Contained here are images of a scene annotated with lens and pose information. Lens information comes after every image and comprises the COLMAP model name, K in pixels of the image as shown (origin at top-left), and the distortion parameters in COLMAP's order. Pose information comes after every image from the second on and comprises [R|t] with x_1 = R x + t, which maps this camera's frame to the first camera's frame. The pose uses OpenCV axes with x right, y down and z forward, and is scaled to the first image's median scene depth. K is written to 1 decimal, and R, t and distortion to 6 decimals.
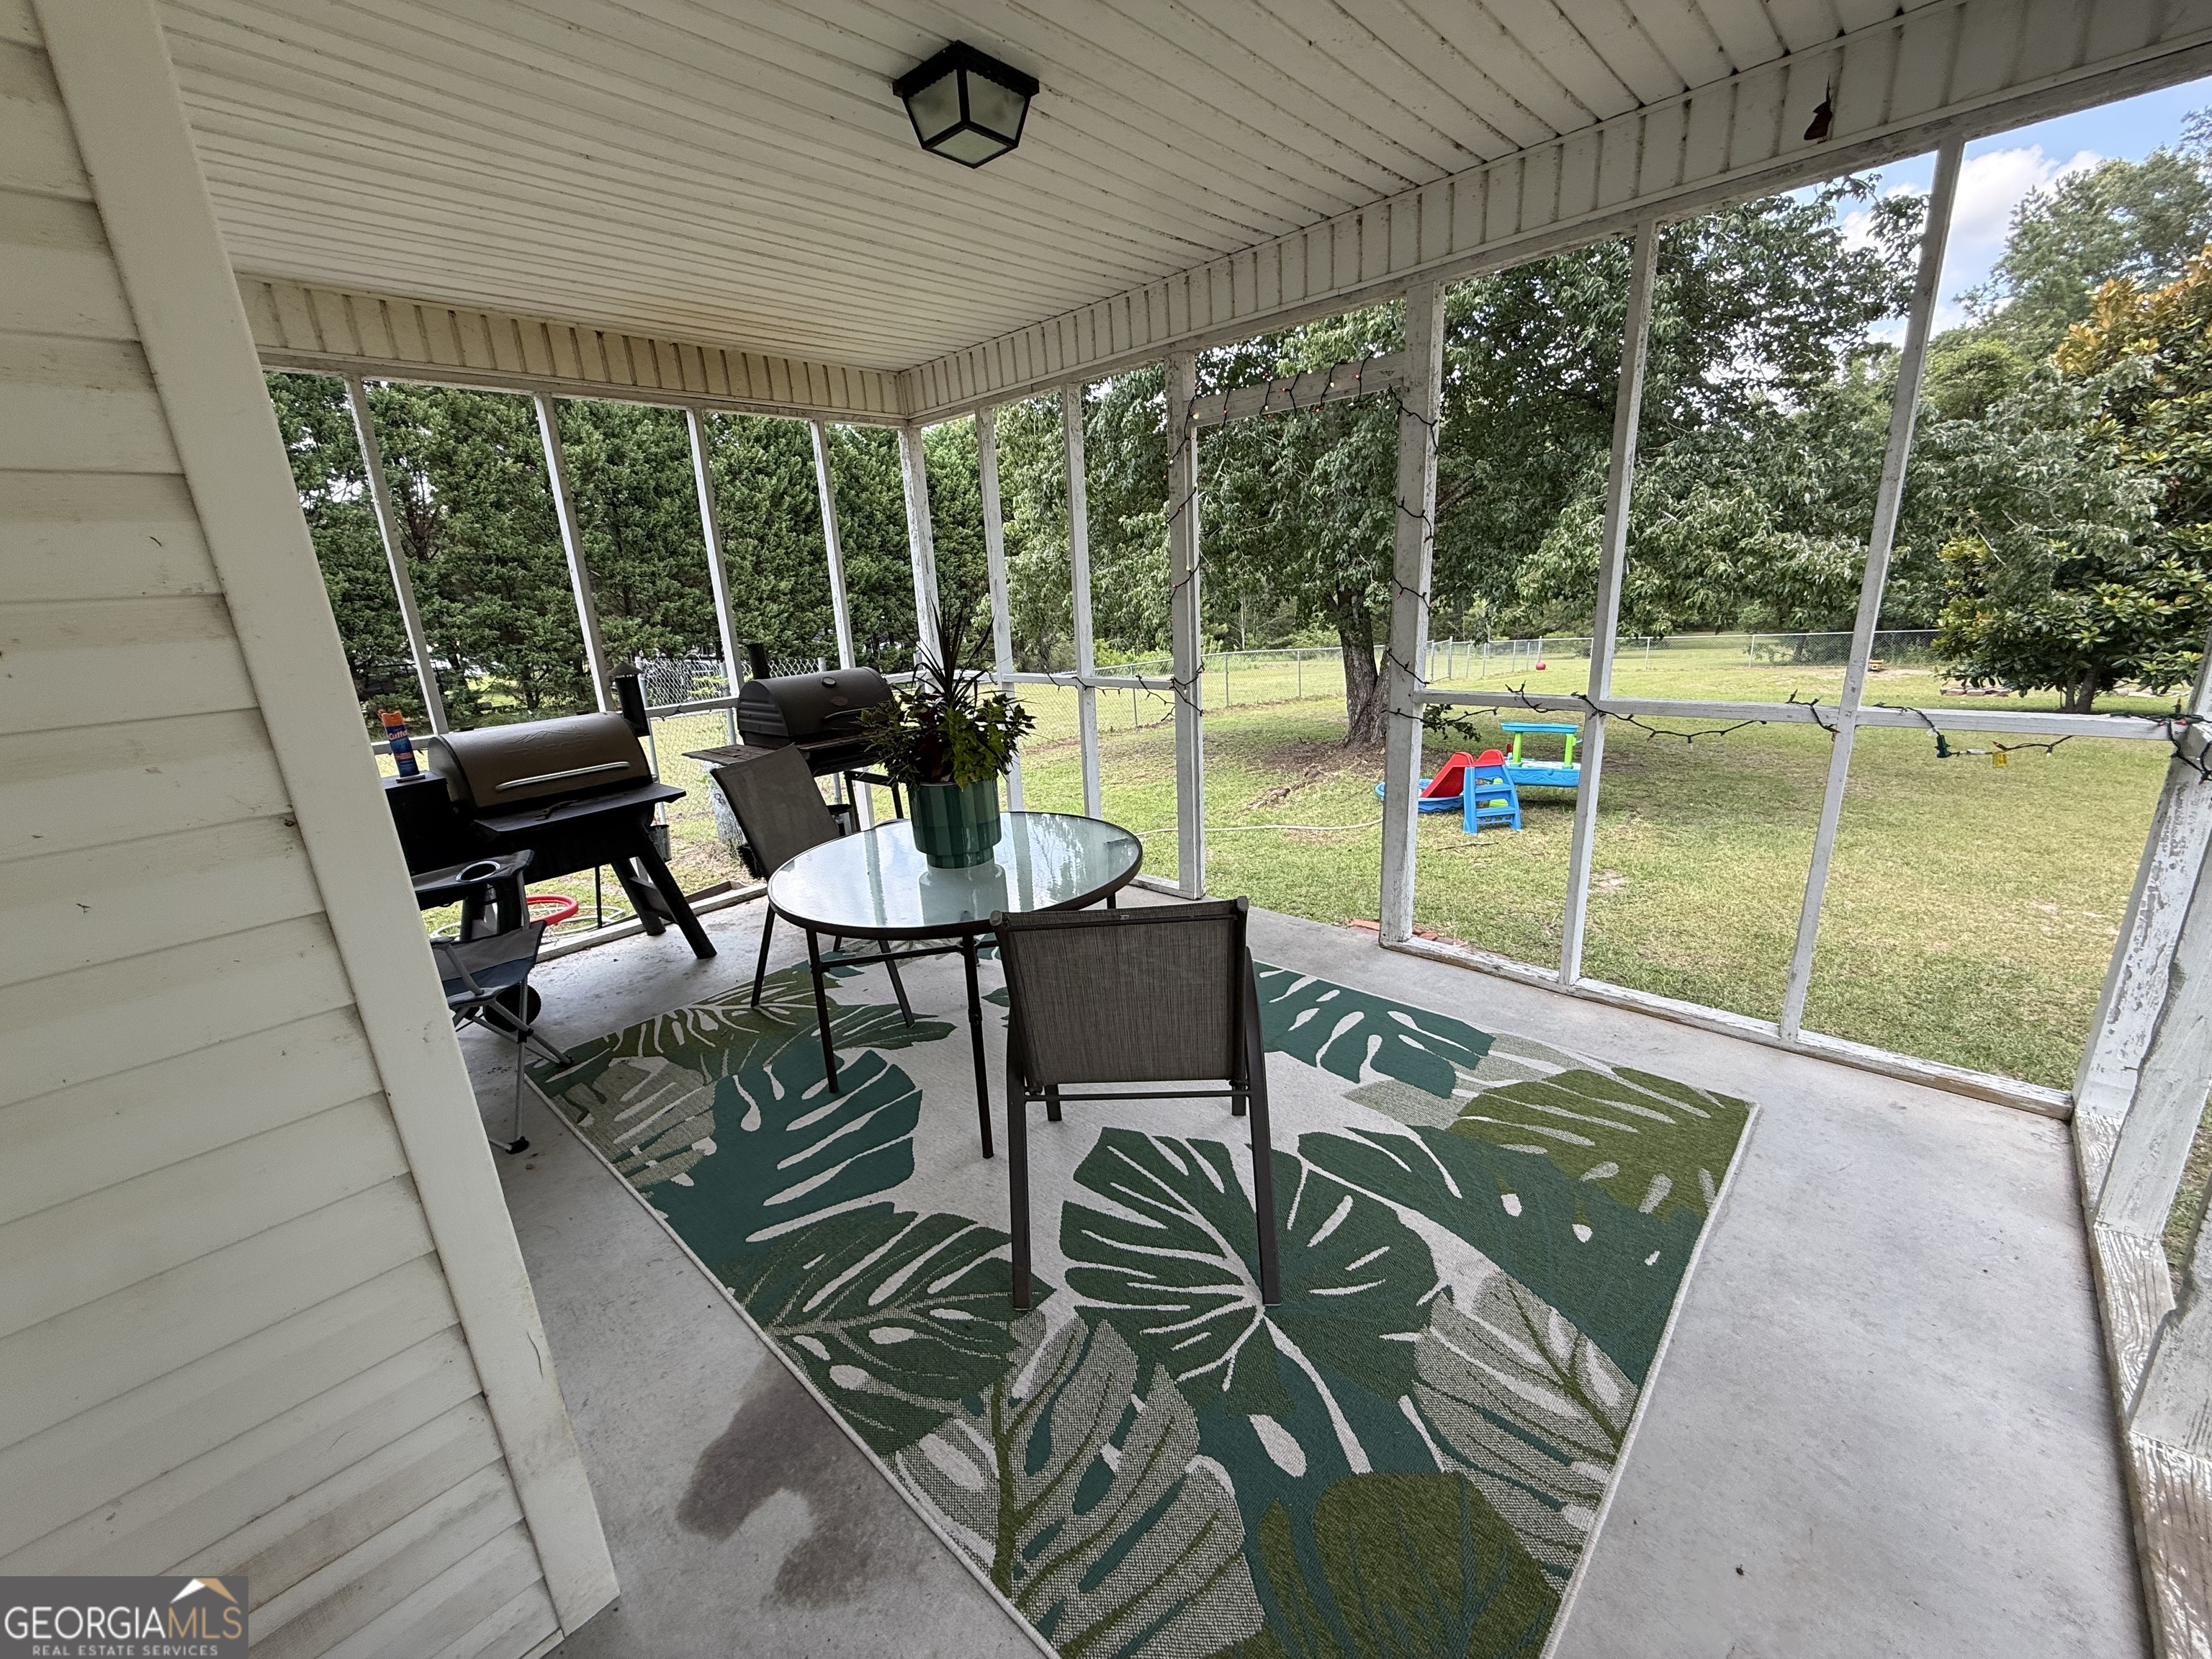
lens RADIAL K [[882.8, 0, 1103.3], [0, 882.8, 830.8], [0, 0, 1]] dist [0.000513, -0.000146]
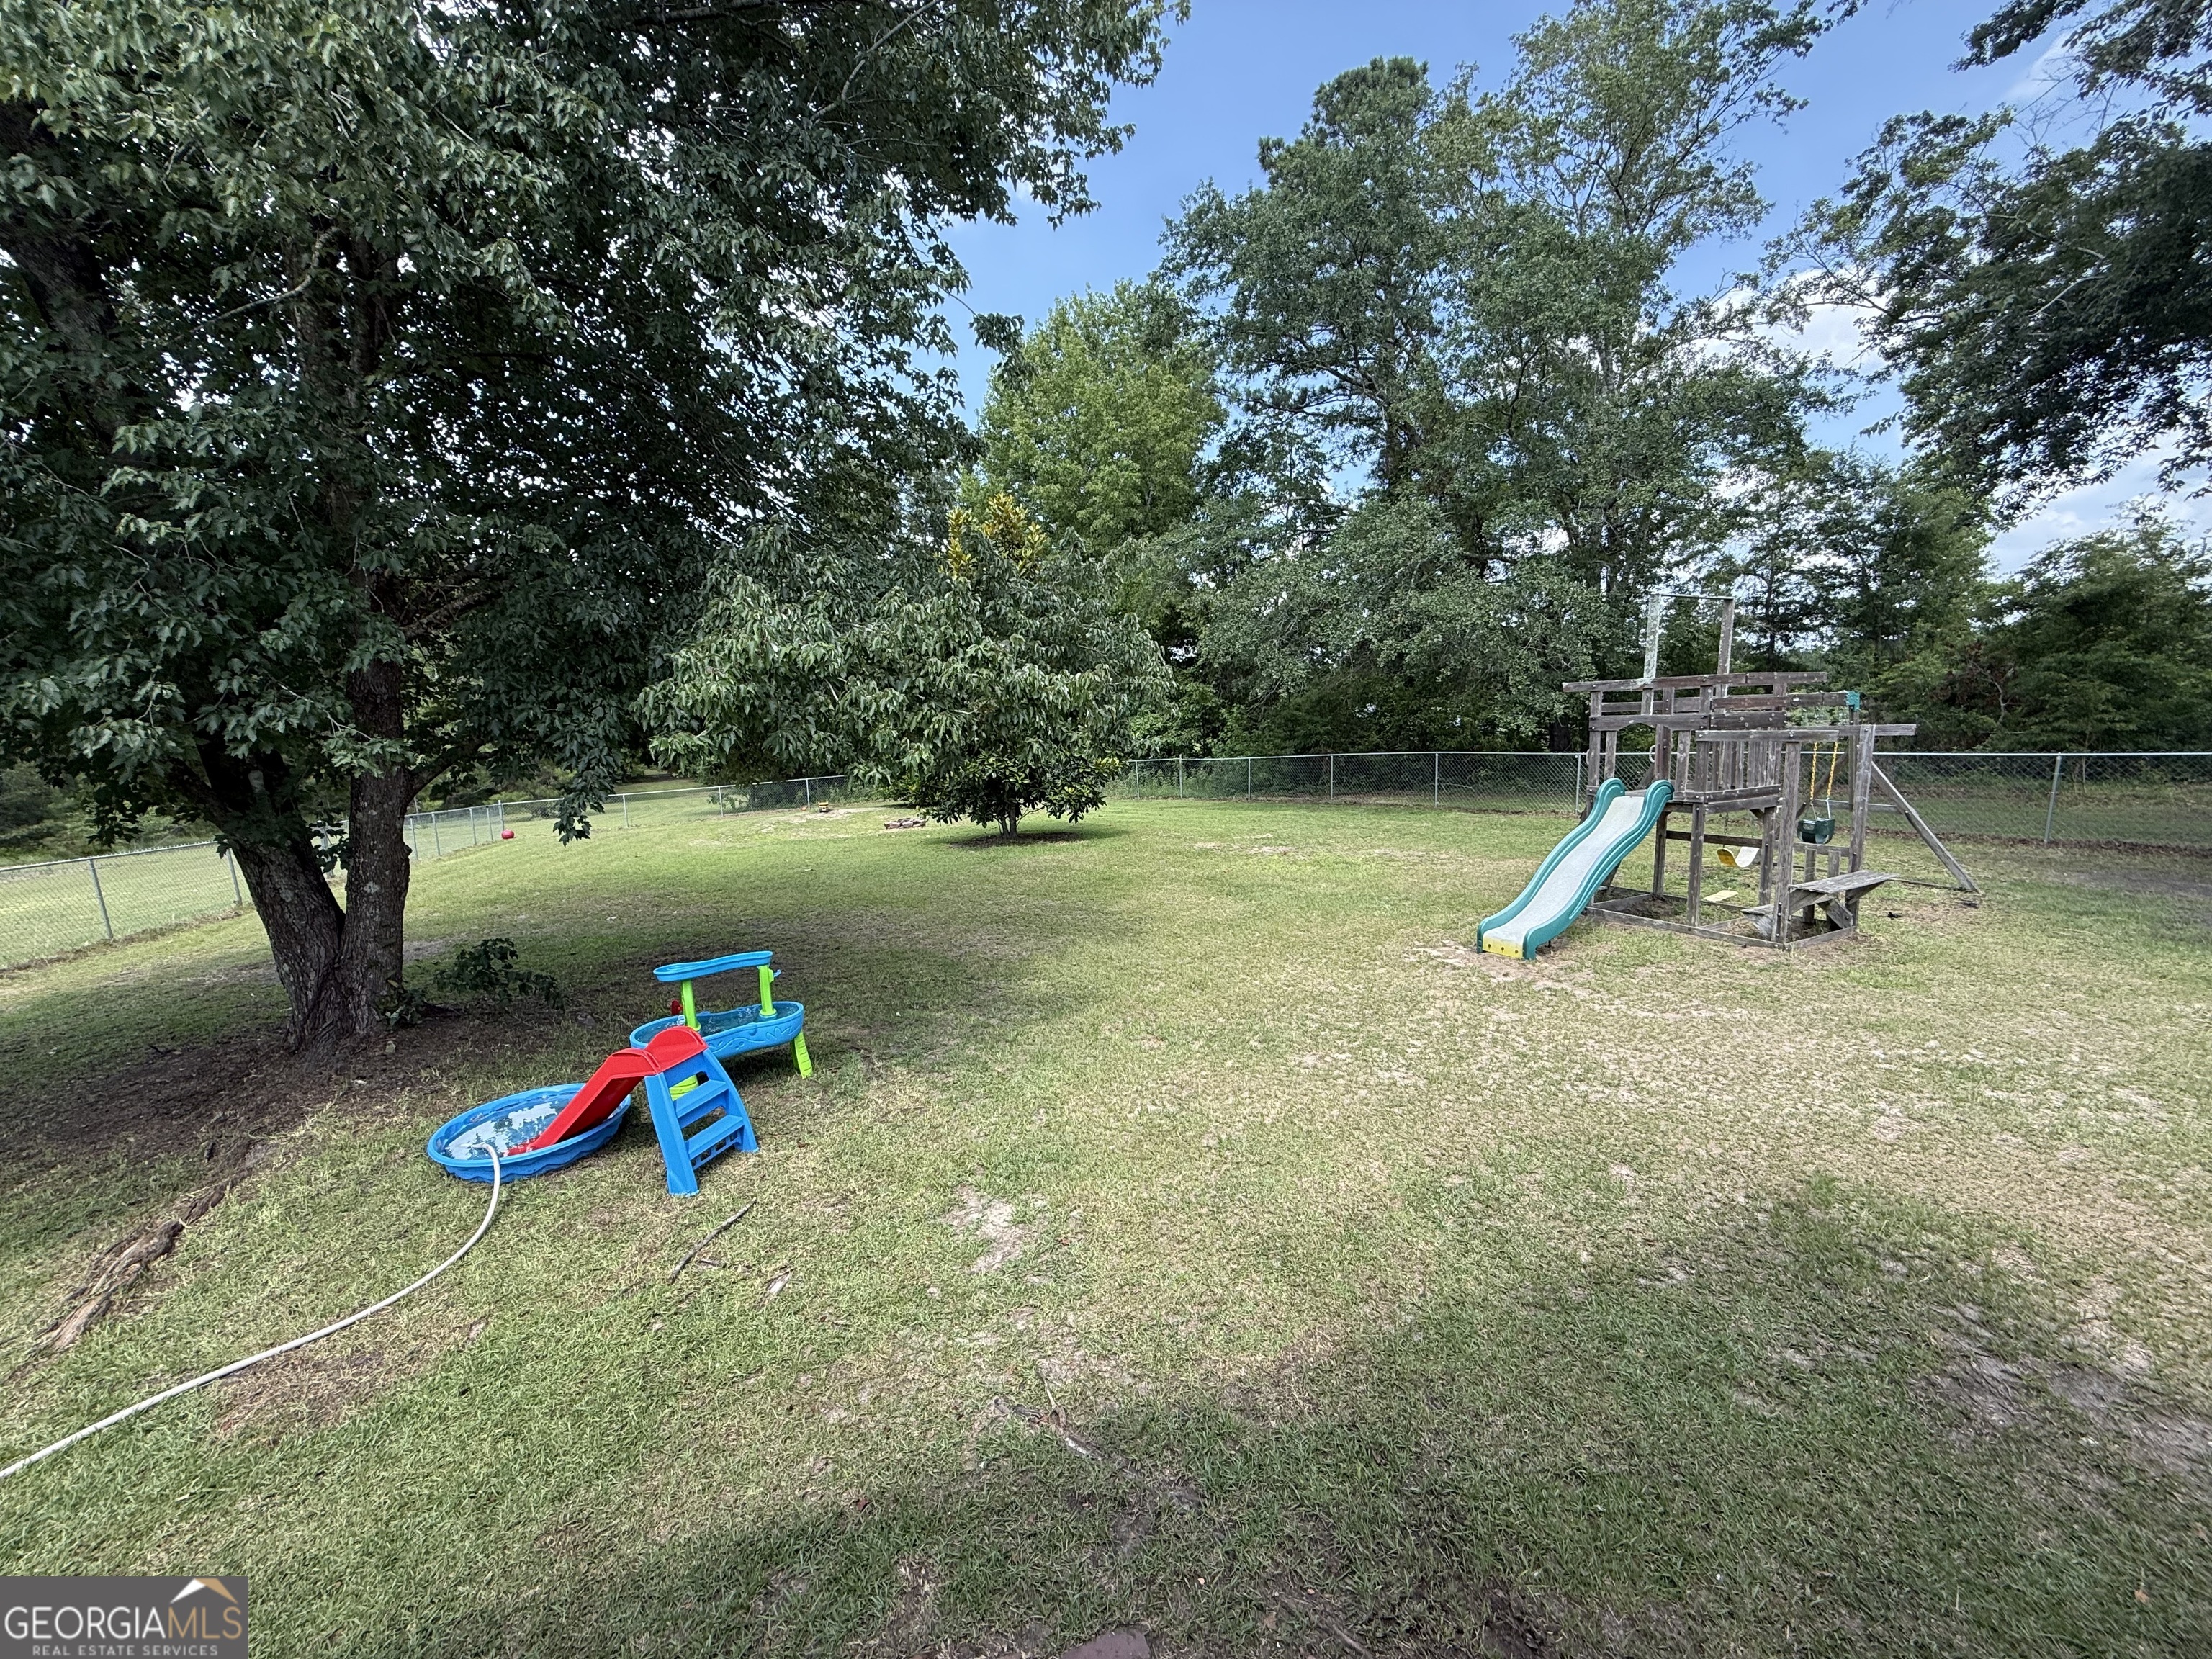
lens RADIAL K [[882.8, 0, 1103.3], [0, 882.8, 830.8], [0, 0, 1]] dist [0.000513, -0.000146]
pose [[0.468959, -0.103779, 0.877102, 0.184541], [0.251152, 0.967745, -0.019780, -0.297398], [-0.846758, 0.229562, 0.479898, 1.035884]]
